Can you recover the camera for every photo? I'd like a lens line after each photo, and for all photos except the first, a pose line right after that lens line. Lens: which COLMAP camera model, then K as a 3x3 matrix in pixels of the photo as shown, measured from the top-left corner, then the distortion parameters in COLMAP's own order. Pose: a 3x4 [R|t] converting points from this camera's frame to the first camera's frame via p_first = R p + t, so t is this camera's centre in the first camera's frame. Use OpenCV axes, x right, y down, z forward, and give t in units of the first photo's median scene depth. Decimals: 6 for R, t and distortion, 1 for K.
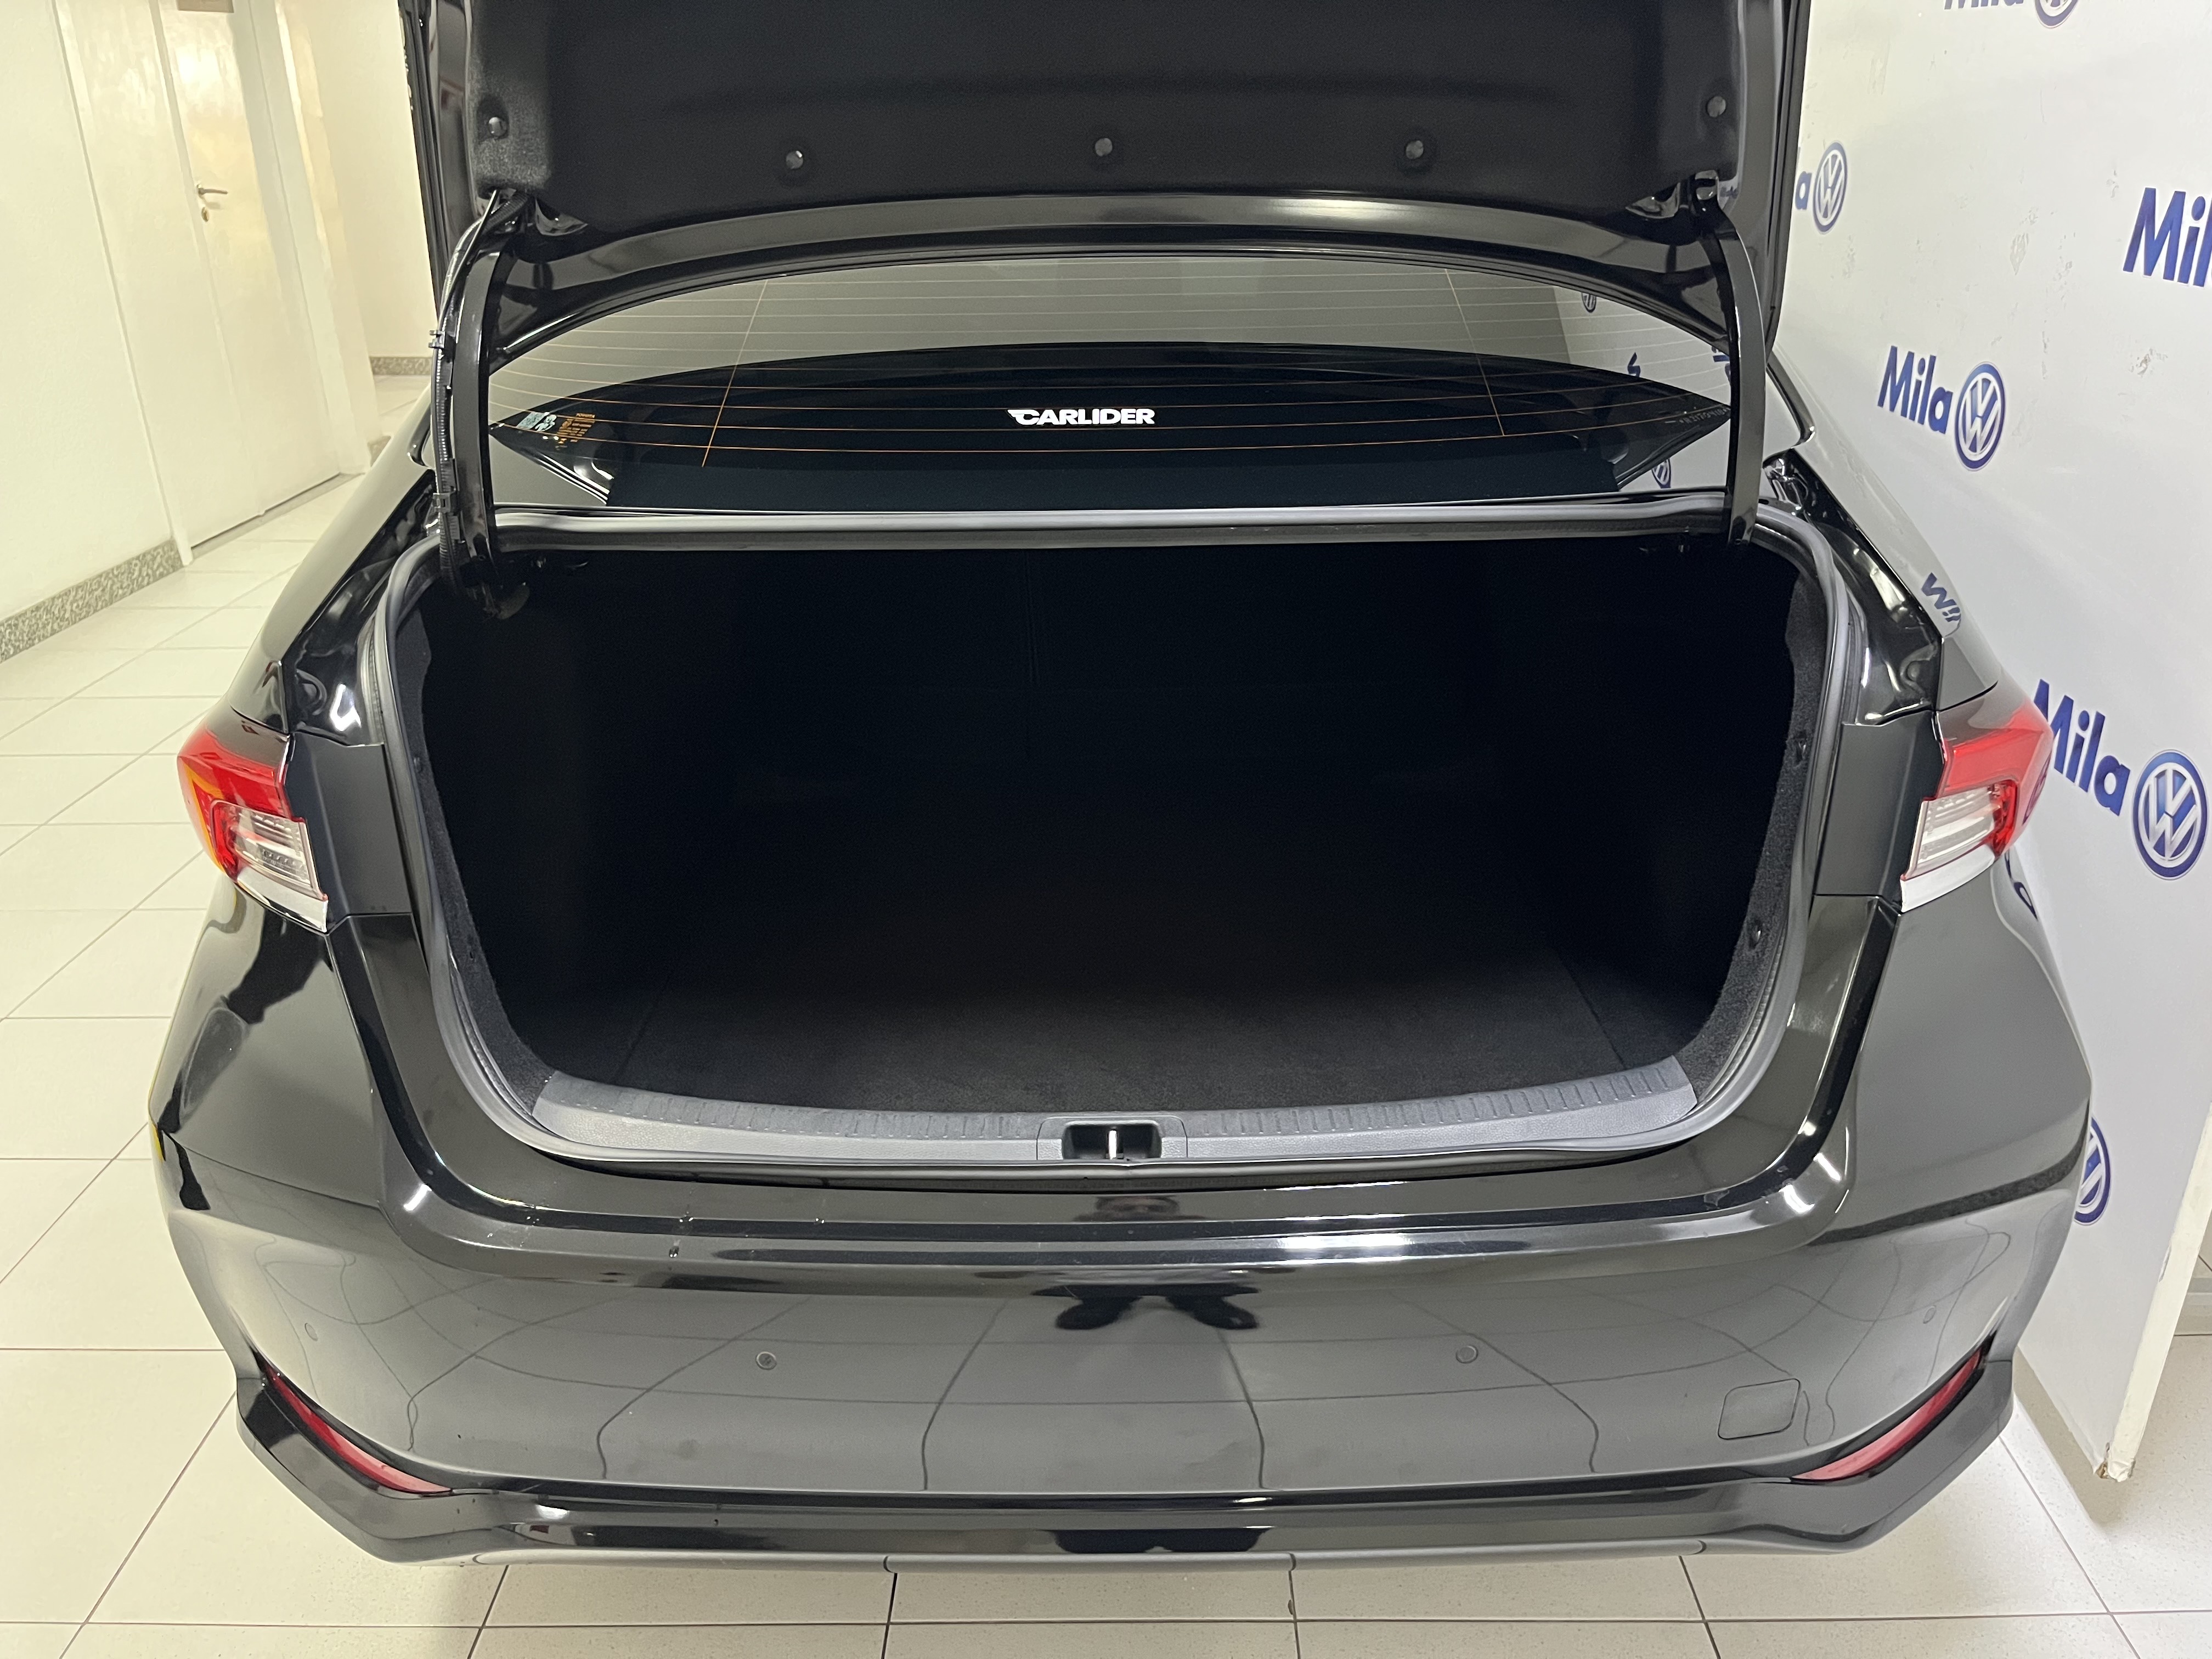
lens RADIAL K [[1673.9, 0, 1094.5], [0, 1673.9, 833.6], [0, 0, 1]] dist [0.096809, -0.139480]
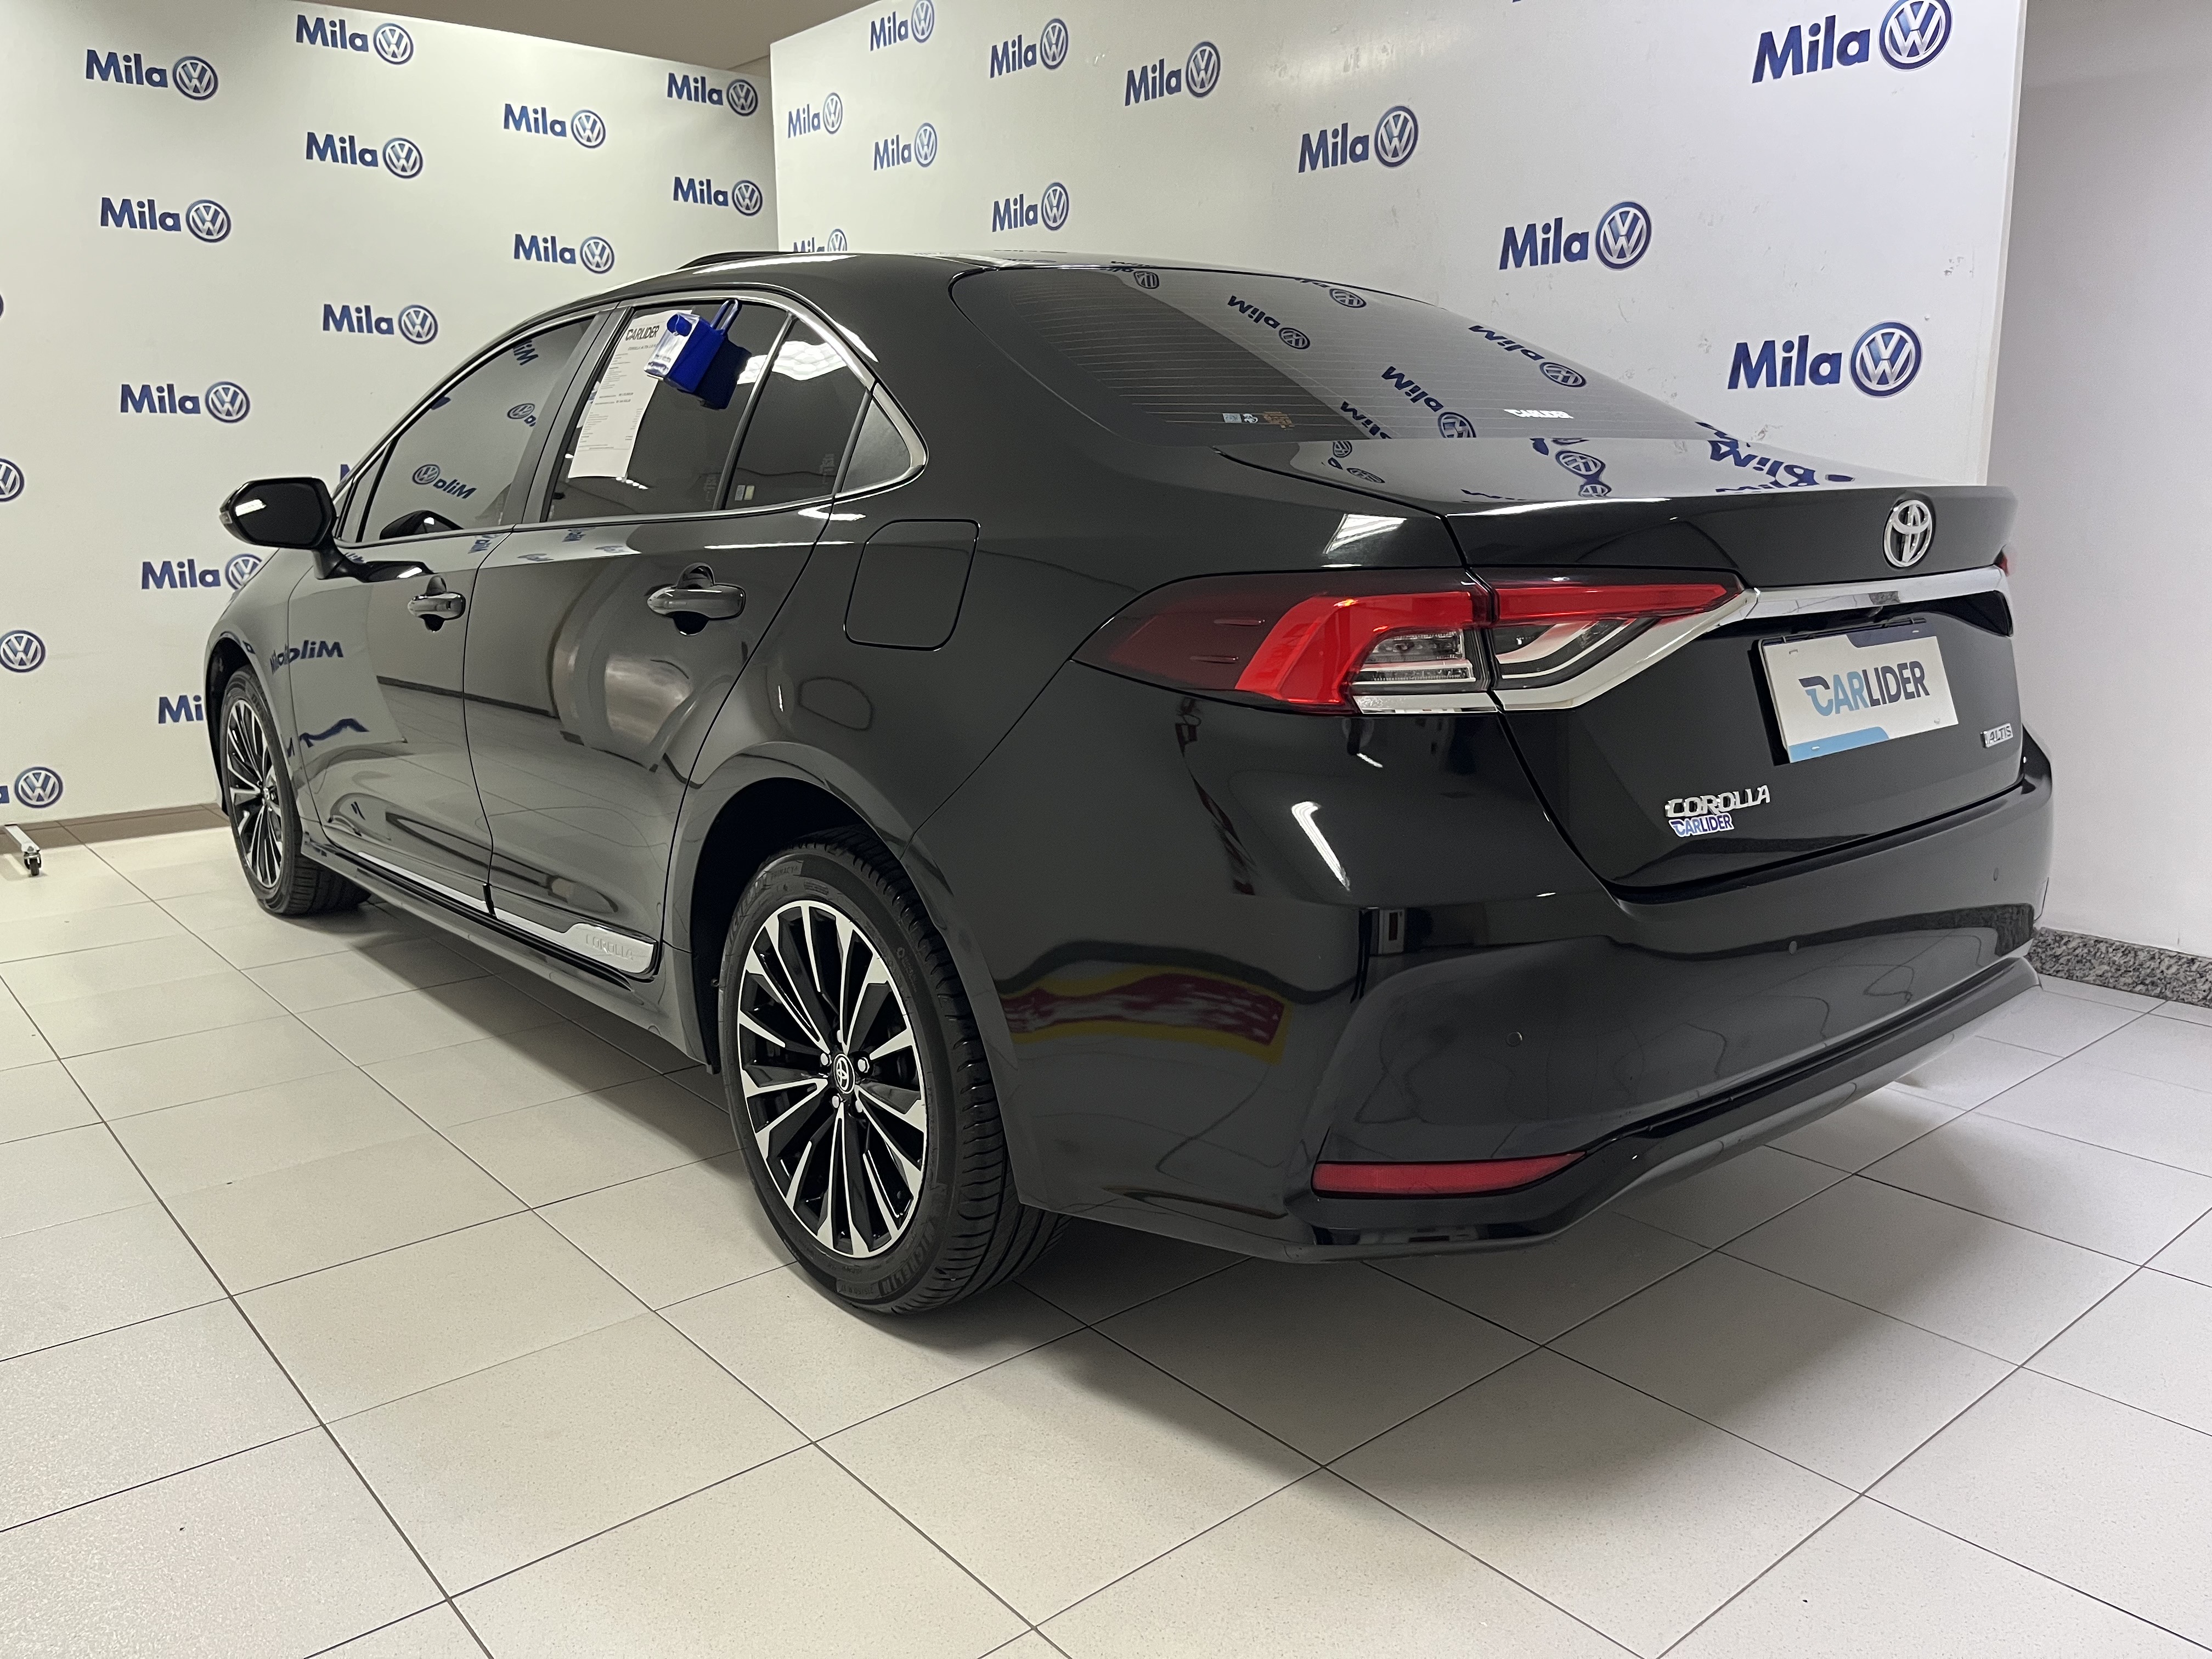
lens RADIAL K [[1673.9, 0, 1094.5], [0, 1673.9, 833.6], [0, 0, 1]] dist [0.096809, -0.139480]
pose [[0.756468, -0.125193, 0.641937, -1.108600], [0.254467, 0.960511, -0.112544, 0.154307], [-0.602498, 0.248487, 0.758453, 0.145231]]
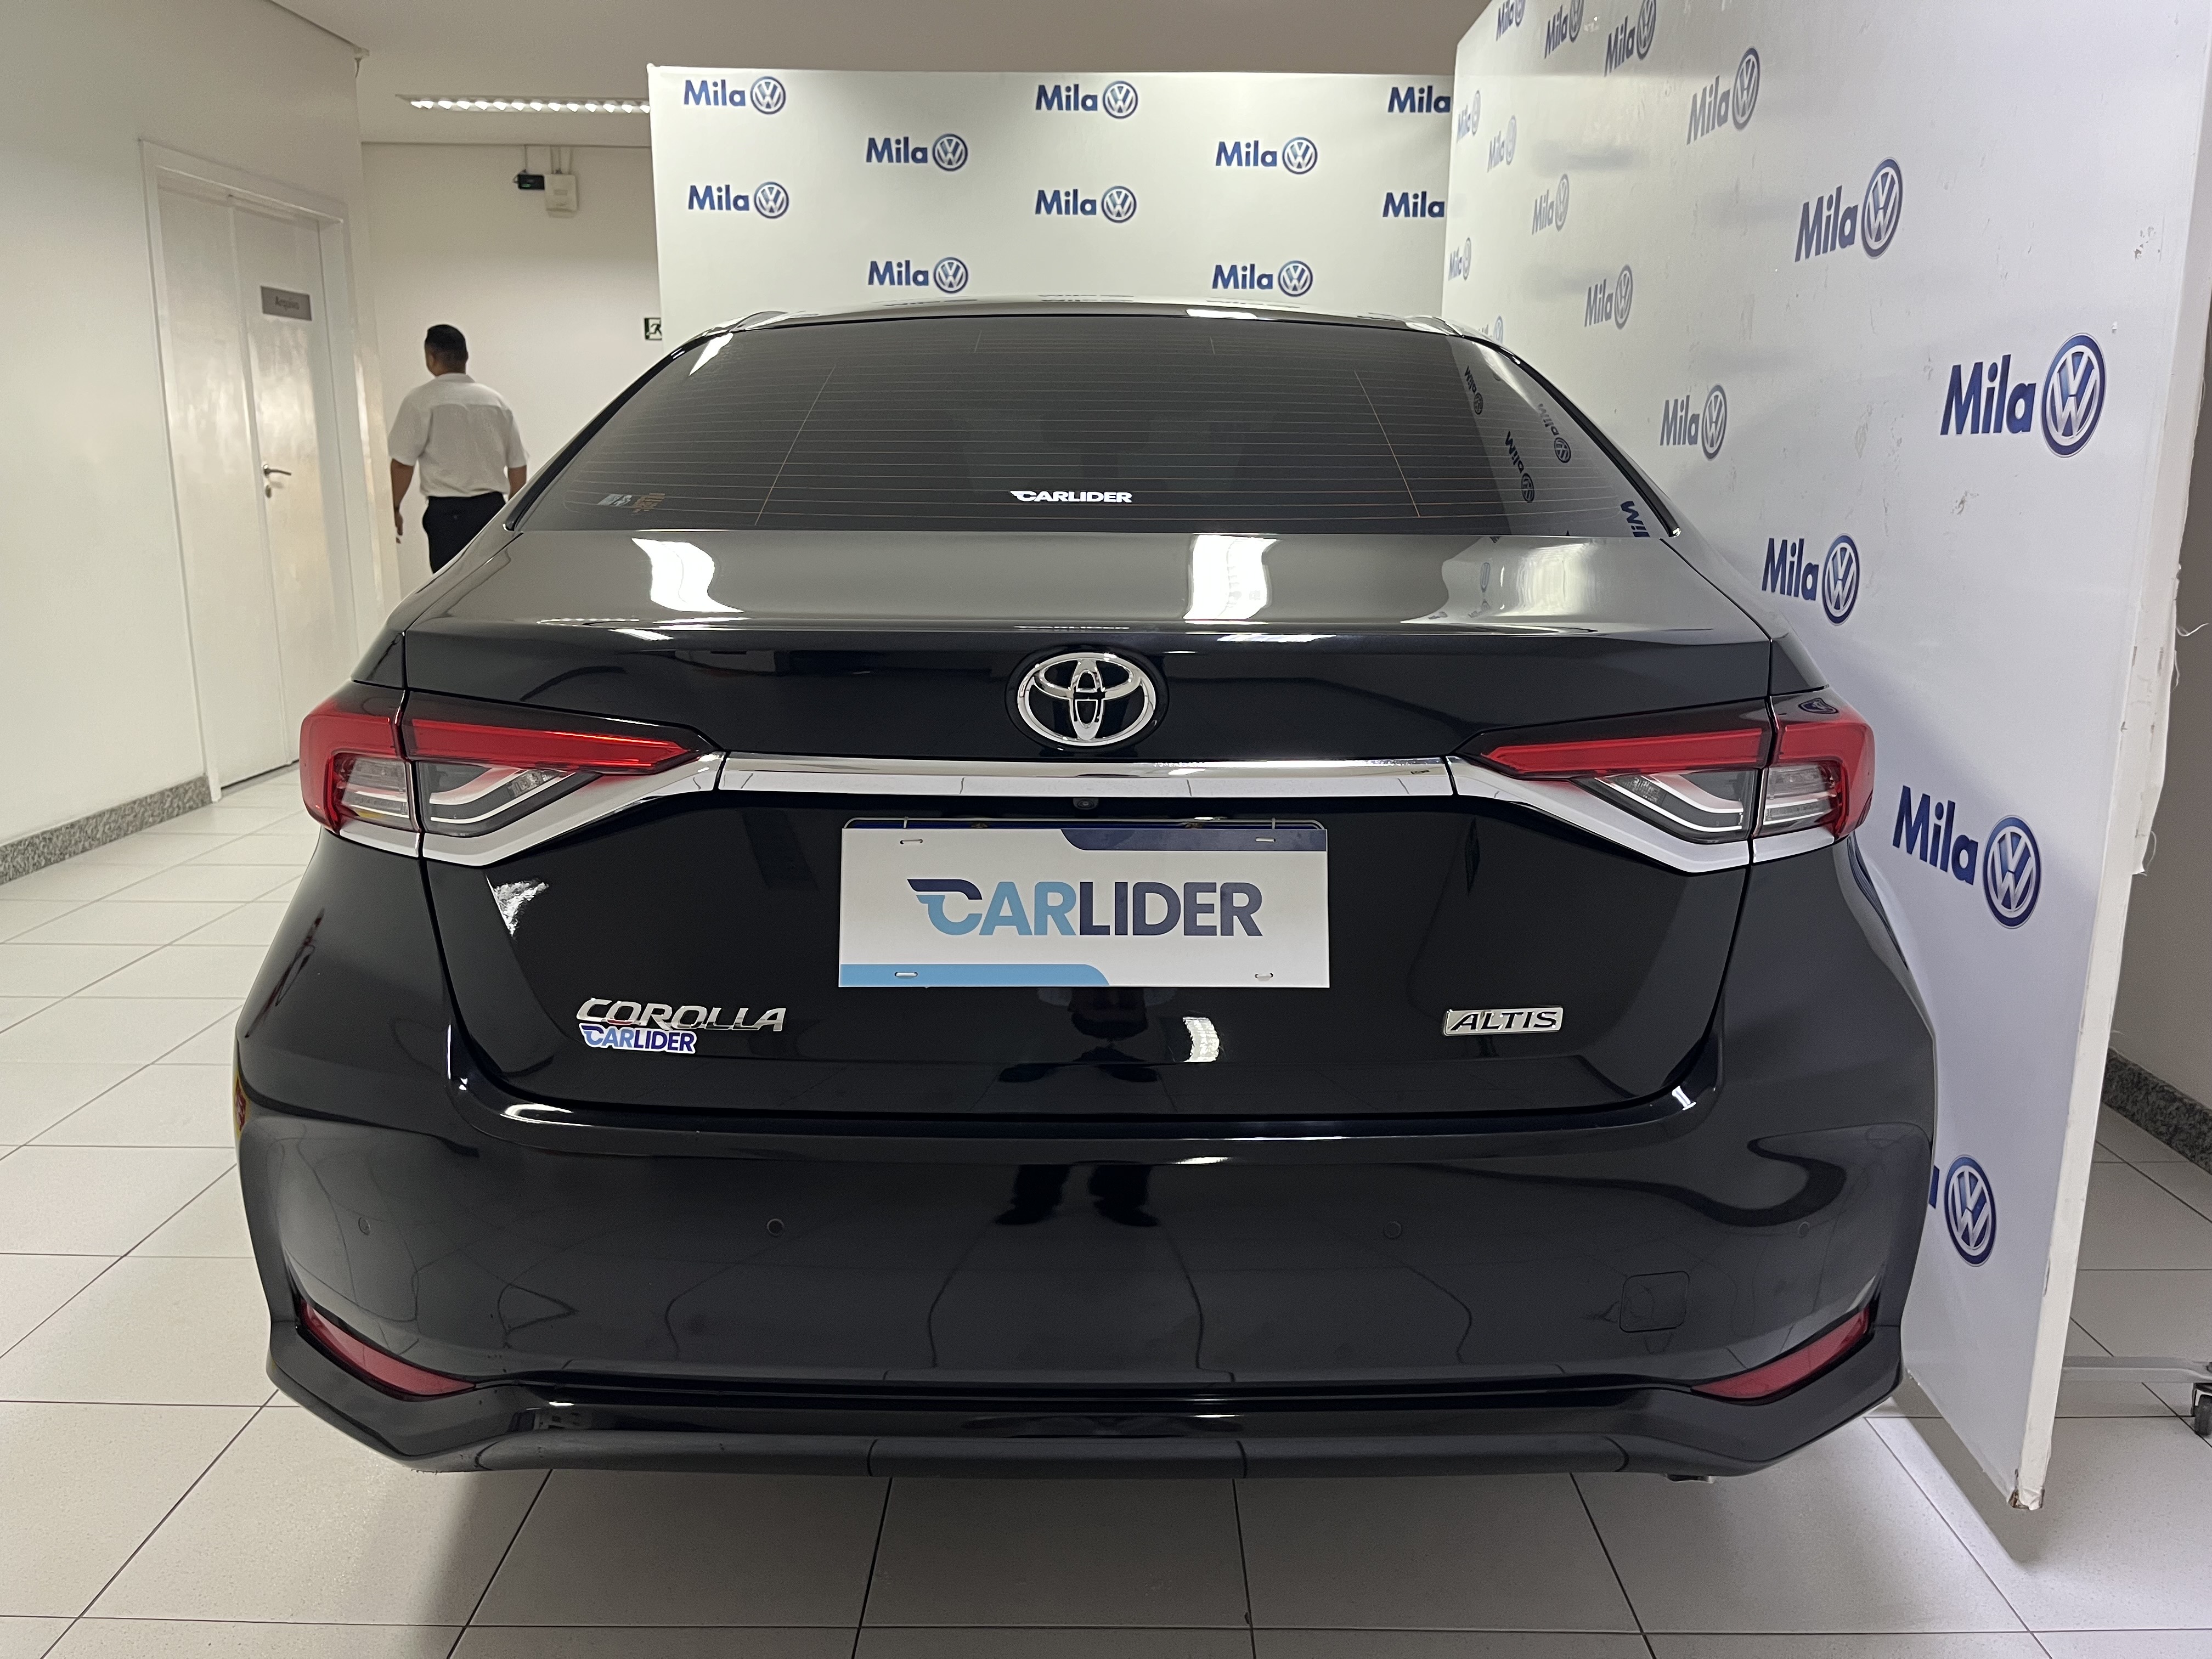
lens RADIAL K [[1663.8, 0, 1100.1], [0, 1663.8, 817.1], [0, 0, 1]] dist [0.095367, -0.131850]
pose [[0.999721, 0.020488, 0.011720, 0.003078], [-0.017759, 0.979991, -0.198248, 0.178421], [-0.015547, 0.197985, 0.980082, -0.108935]]
